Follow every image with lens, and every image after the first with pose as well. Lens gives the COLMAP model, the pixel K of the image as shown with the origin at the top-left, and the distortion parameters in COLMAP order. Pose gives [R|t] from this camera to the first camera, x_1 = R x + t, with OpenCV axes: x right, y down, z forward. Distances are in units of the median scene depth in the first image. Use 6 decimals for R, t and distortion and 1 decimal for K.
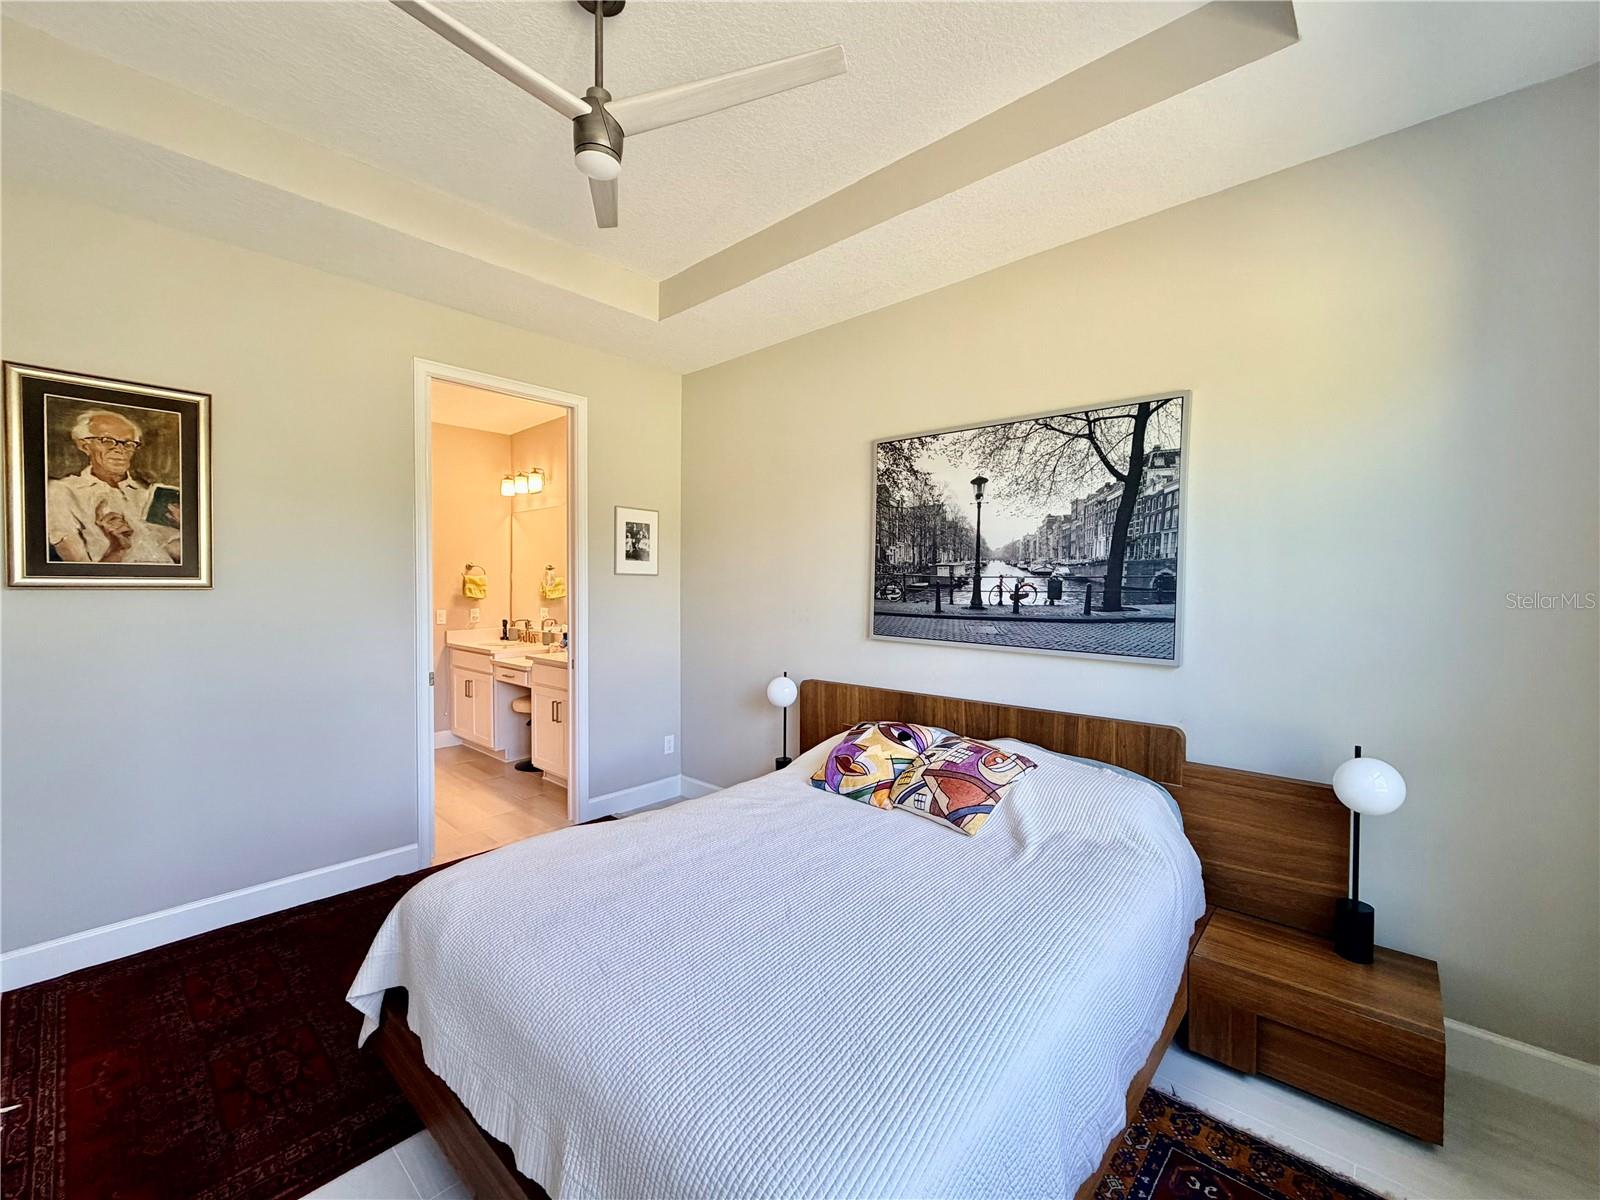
lens RADIAL K [[655.5, 0, 800.0], [0, 655.5, 600.0], [0, 0, 1]] dist [-0.000289, -0.000037]
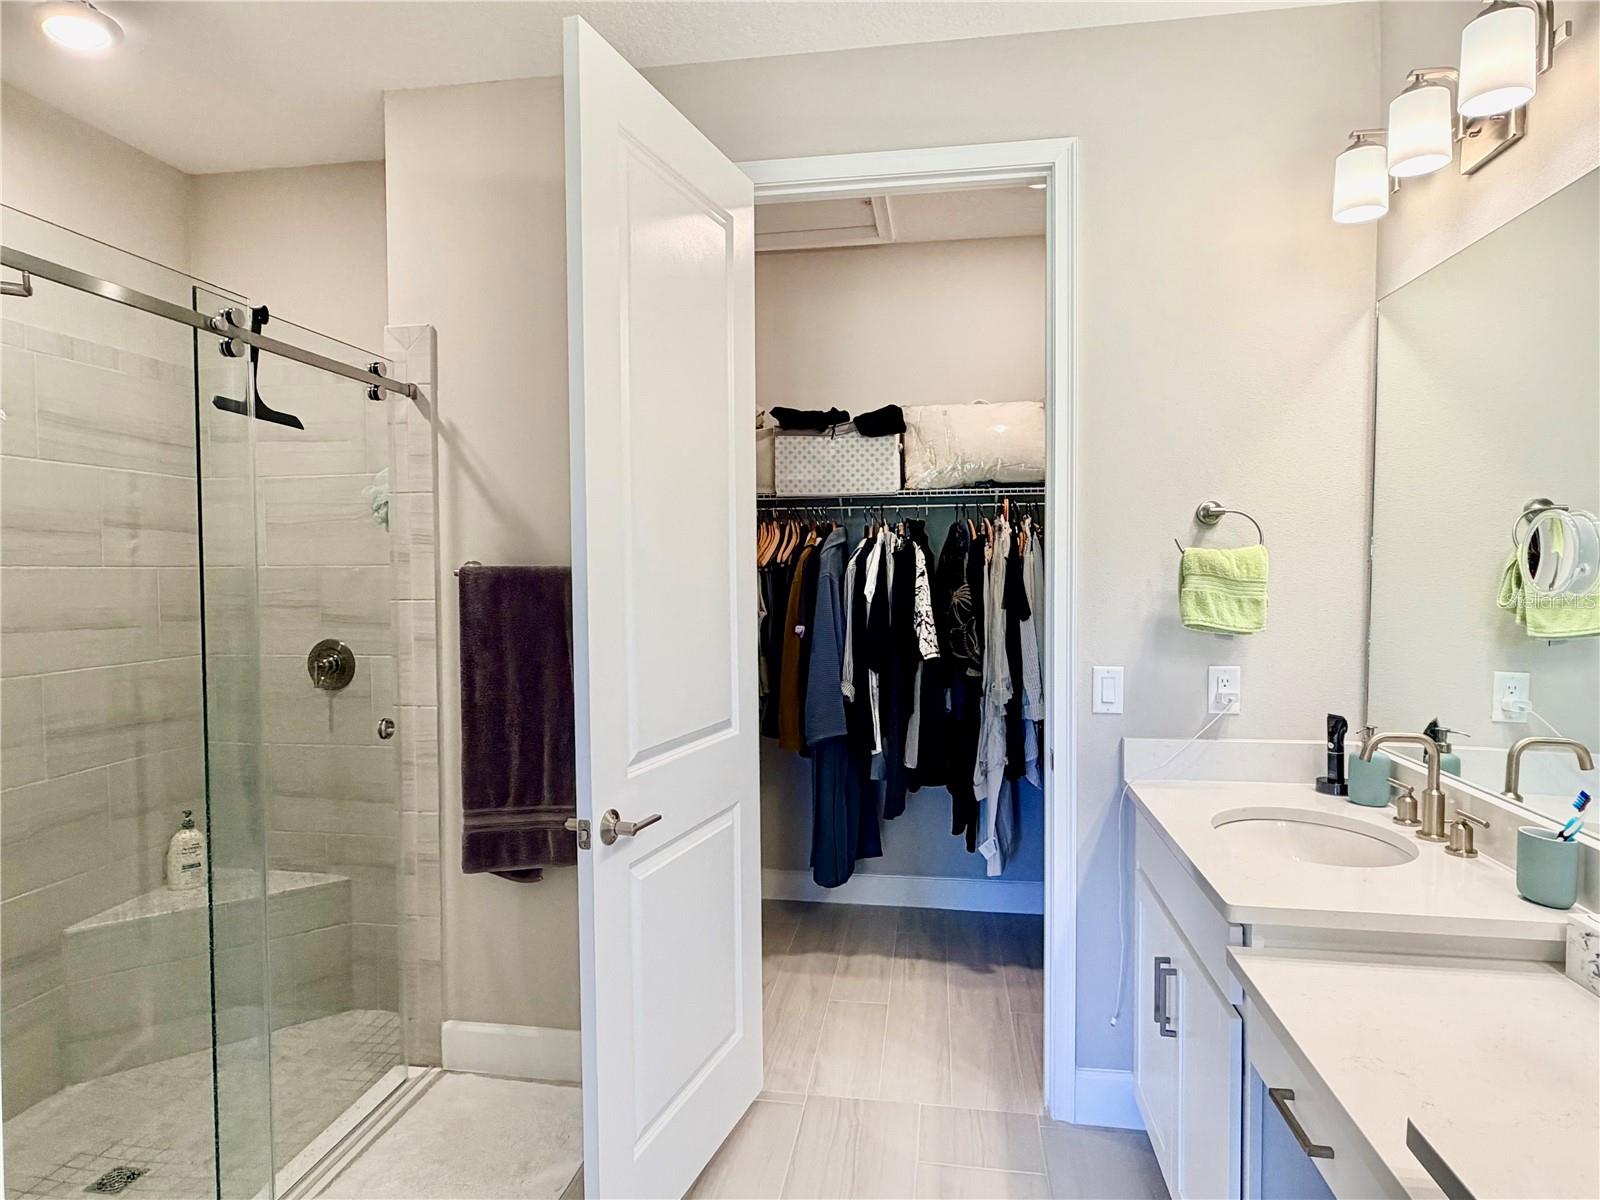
lens RADIAL K [[934.9, 0, 791.2], [0, 934.9, 603.7], [0, 0, 1]] dist [0.001256, 0.000421]
pose [[0.538862, 0.024271, -0.842044, -0.266632], [-0.011736, 0.999704, 0.021305, -0.019891], [0.842312, -0.001598, 0.538988, 0.643545]]
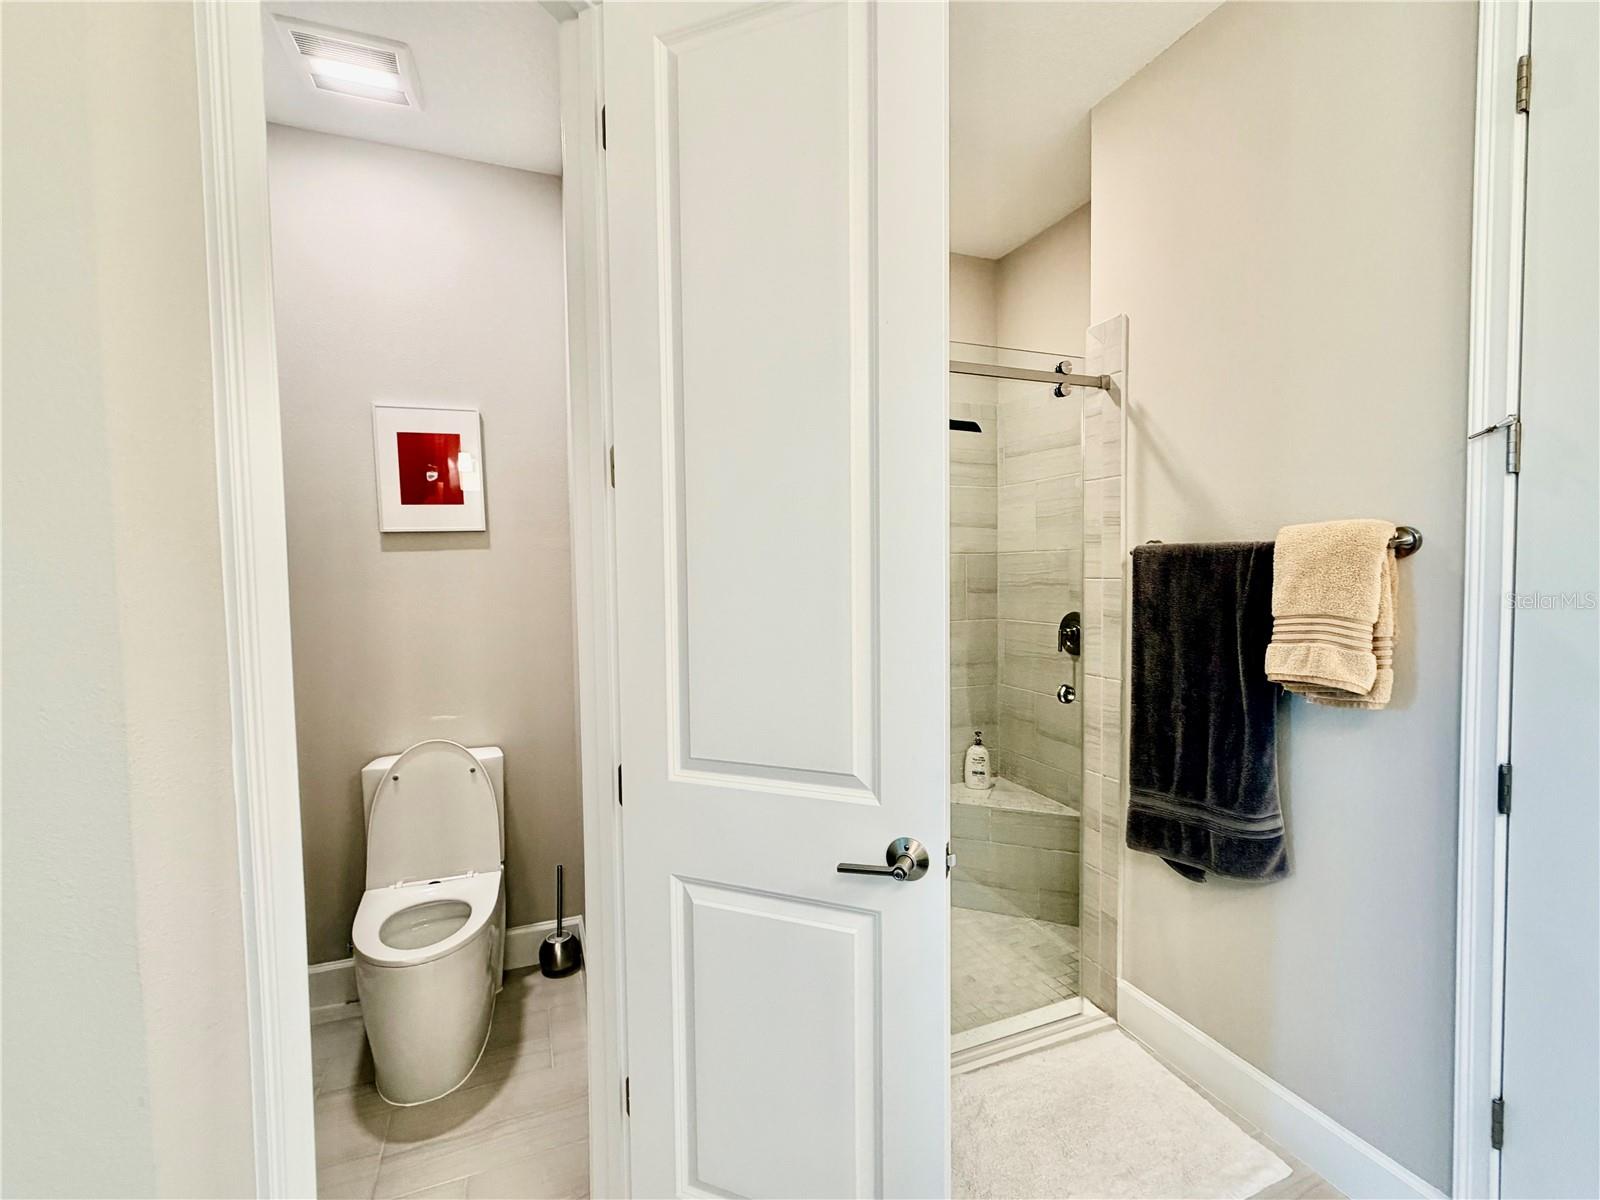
lens RADIAL K [[704.8, 0, 800.0], [0, 704.8, 600.0], [0, 0, 1]] dist [0.000417, -0.000200]
pose [[-0.442996, 0.042630, -0.895509, -0.351398], [-0.007952, 0.998643, 0.051474, -0.016307], [0.896488, 0.029924, -0.442056, 0.758607]]
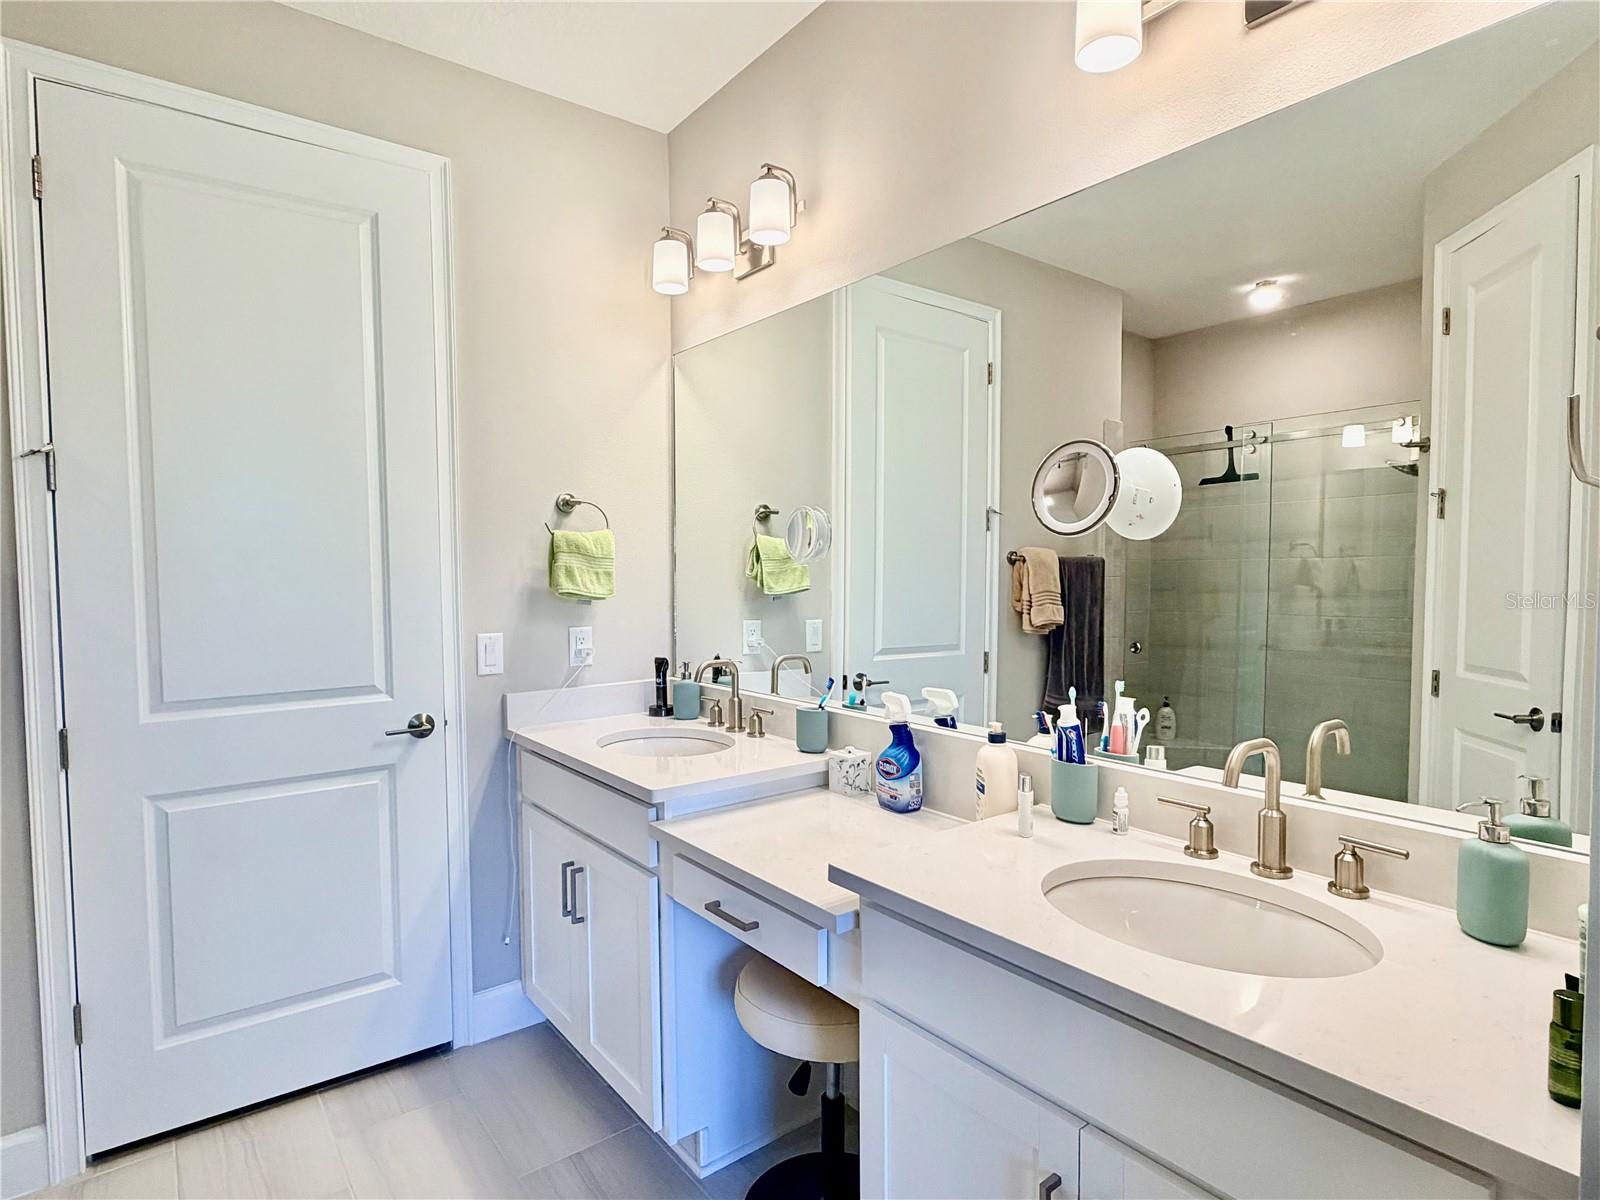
lens RADIAL K [[865.8, 0, 796.9], [0, 865.8, 601.7], [0, 0, 1]] dist [0.001859, -0.000533]
pose [[0.982453, -0.005846, -0.186417, -0.305175], [0.008970, 0.999833, 0.015917, -0.006406], [0.186293, -0.017309, 0.982342, 0.583681]]
